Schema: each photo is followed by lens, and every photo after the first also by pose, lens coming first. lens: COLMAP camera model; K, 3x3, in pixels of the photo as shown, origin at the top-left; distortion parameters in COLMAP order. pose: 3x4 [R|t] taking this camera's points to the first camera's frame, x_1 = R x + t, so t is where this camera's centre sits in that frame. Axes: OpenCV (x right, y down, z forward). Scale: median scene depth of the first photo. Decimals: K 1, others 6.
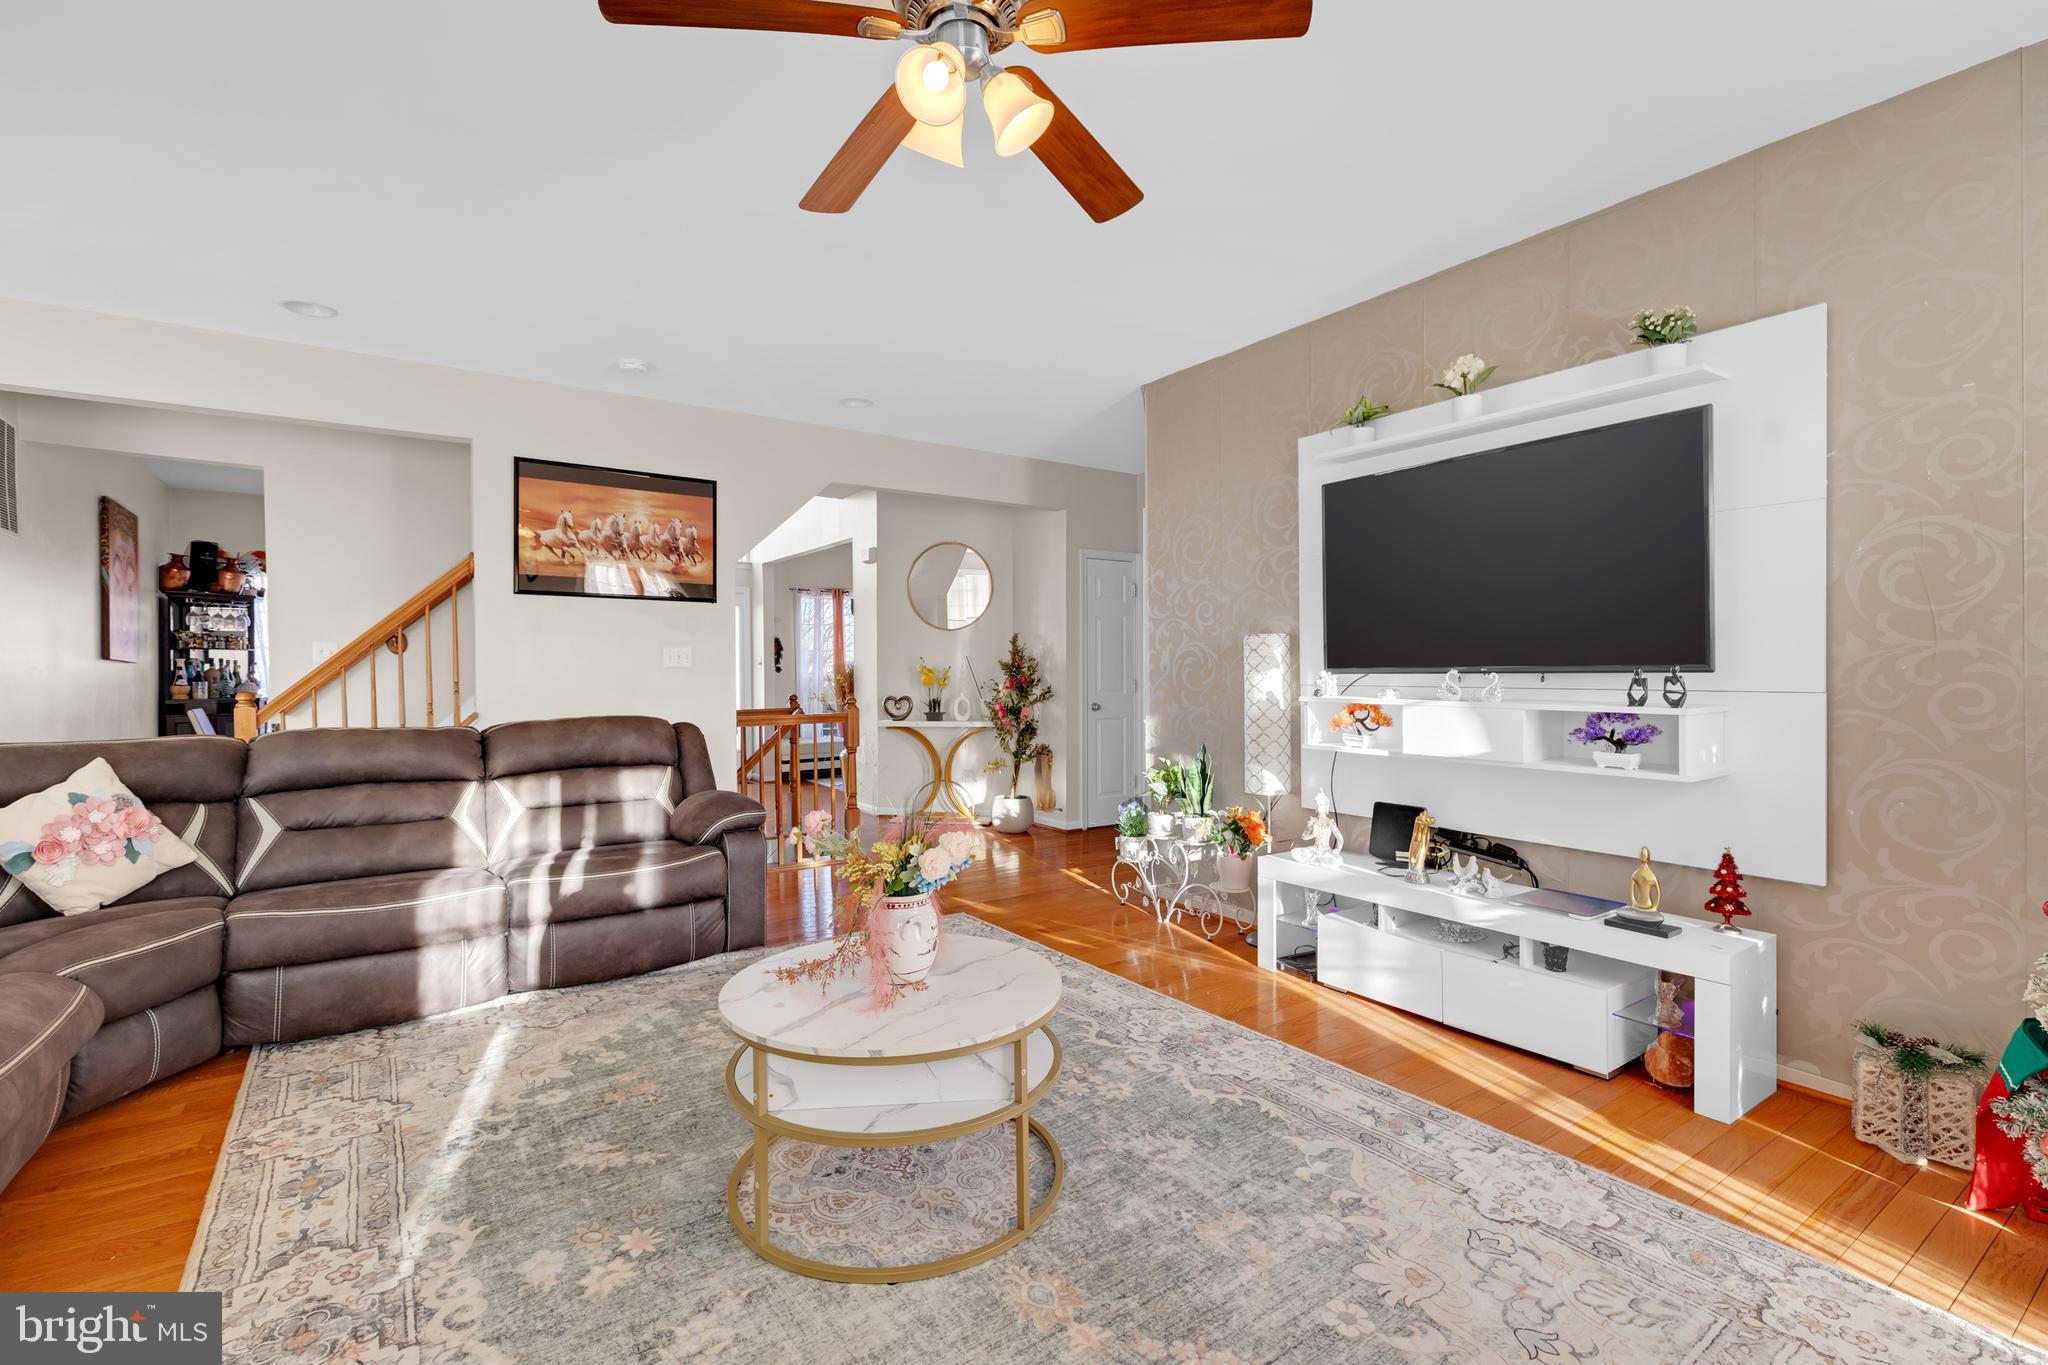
lens RADIAL K [[929.3, 0, 1024.0], [0, 929.3, 682.5], [0, 0, 1]] dist [0.006546, -0.000237]
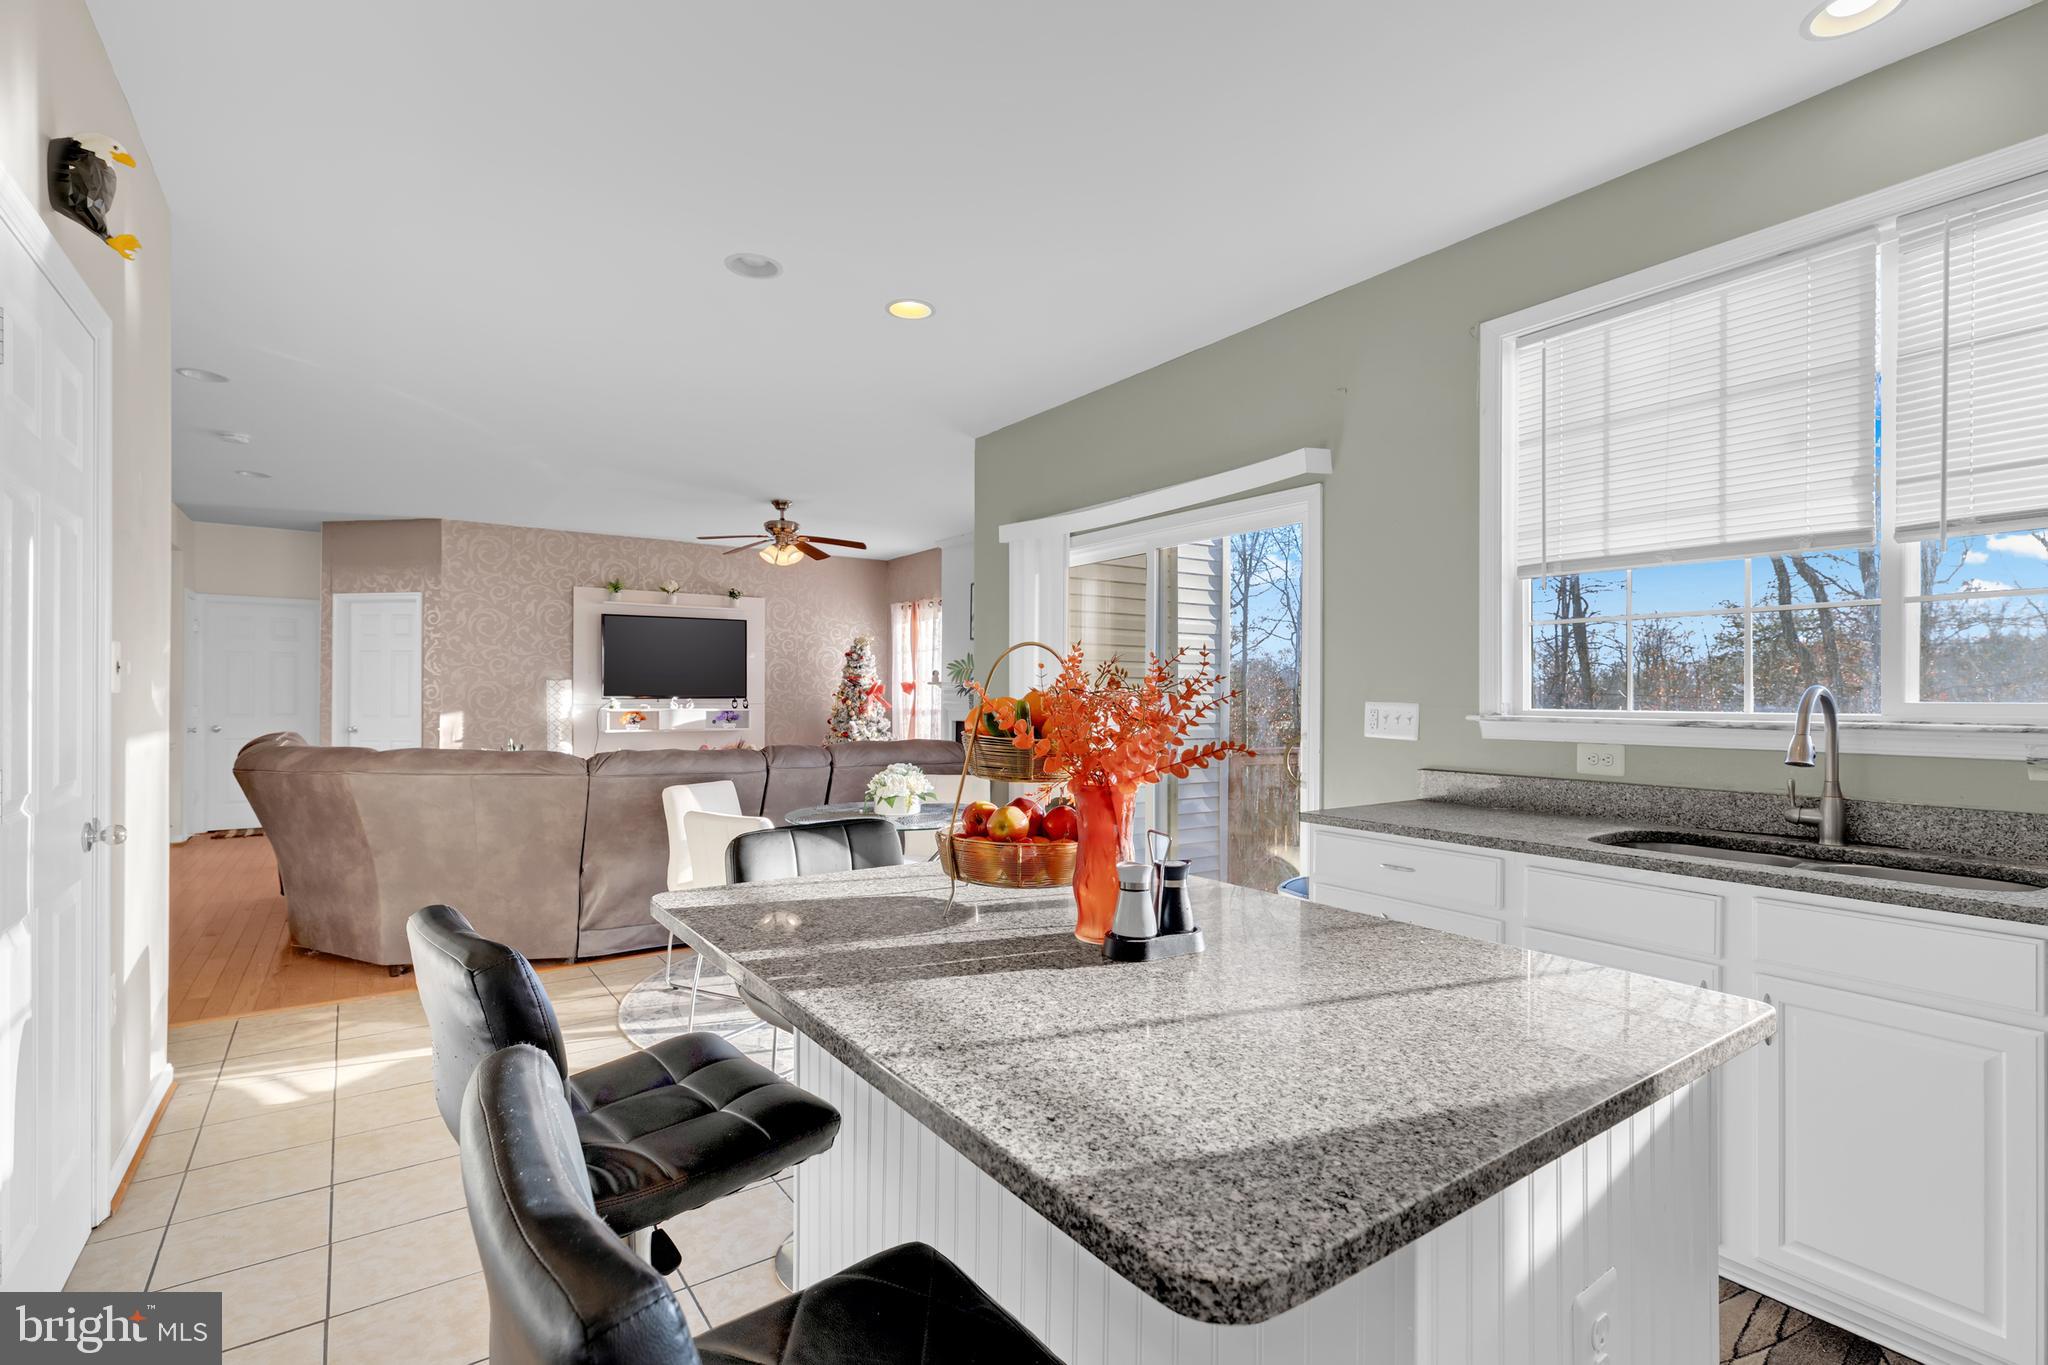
lens RADIAL K [[929.3, 0, 1024.0], [0, 929.3, 682.5], [0, 0, 1]] dist [0.006546, -0.000237]
pose [[-0.000175, 0.006236, 0.999981, -2.272902], [0.004842, 0.999969, -0.006235, -0.035955], [-0.999988, 0.004841, -0.000206, -0.009158]]
